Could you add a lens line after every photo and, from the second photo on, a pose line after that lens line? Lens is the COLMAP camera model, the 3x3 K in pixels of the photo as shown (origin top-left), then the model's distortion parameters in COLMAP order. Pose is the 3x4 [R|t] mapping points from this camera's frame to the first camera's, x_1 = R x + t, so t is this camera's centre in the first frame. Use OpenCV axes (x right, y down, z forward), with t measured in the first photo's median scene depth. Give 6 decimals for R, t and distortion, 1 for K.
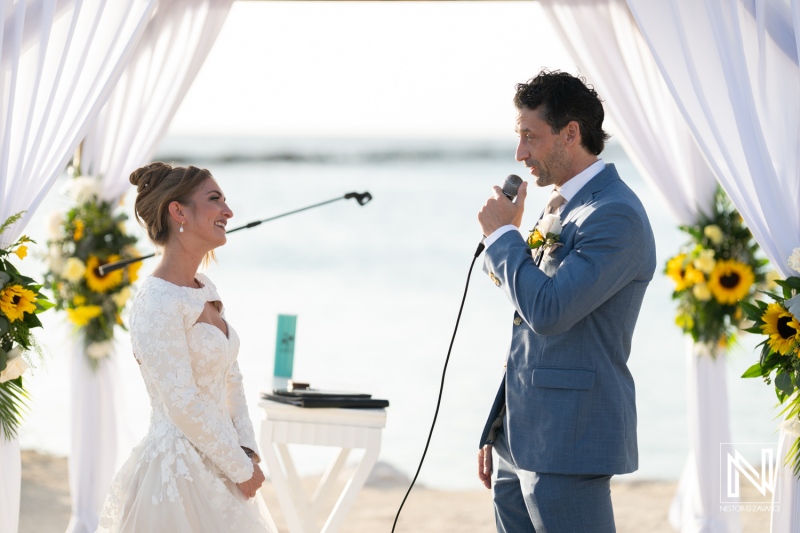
lens RADIAL K [[2435.0, 0, 399.6], [0, 2435.0, 264.7], [0, 0, 1]] dist [-0.172374, 0.000000]
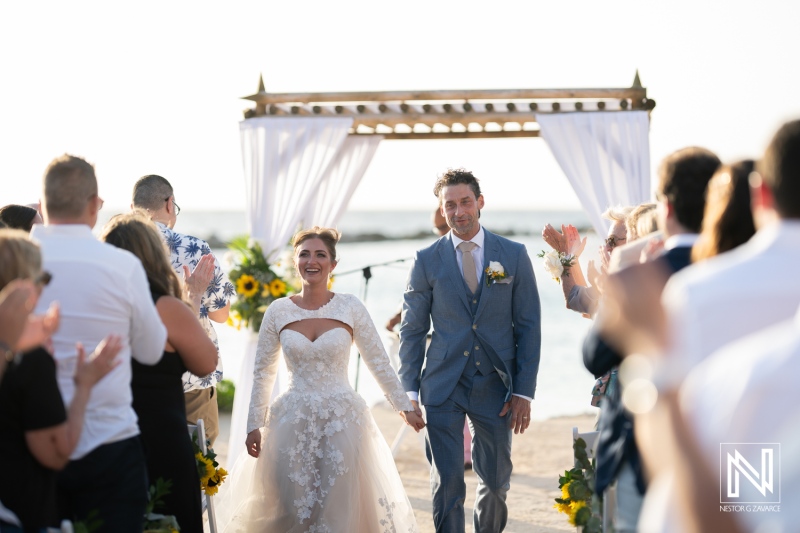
lens RADIAL K [[2435.0, 0, 399.7], [0, 2435.0, 266.5], [0, 0, 1]] dist [-0.172374, 0.000000]
pose [[0.996581, -0.010522, -0.081954, 0.105440], [0.007969, 0.999475, -0.031413, 0.051033], [0.082241, 0.030653, 0.996141, -0.930568]]
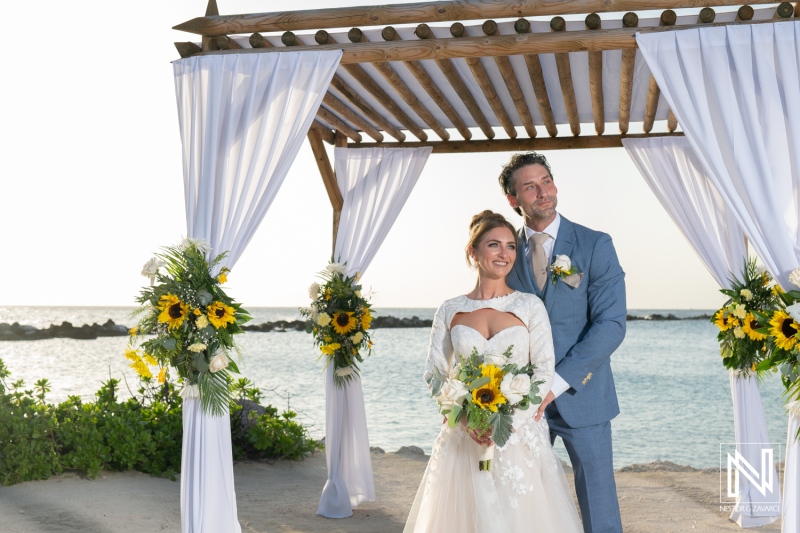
lens RADIAL K [[1156.8, 0, 408.7], [0, 1156.8, 270.7], [0, 0, 1]] dist [0.065986, 0.000000]
pose [[0.983828, -0.015315, -0.178458, 0.054147], [-0.001296, 0.995703, -0.092591, 0.039716], [0.179109, 0.091325, 0.979581, 0.267611]]
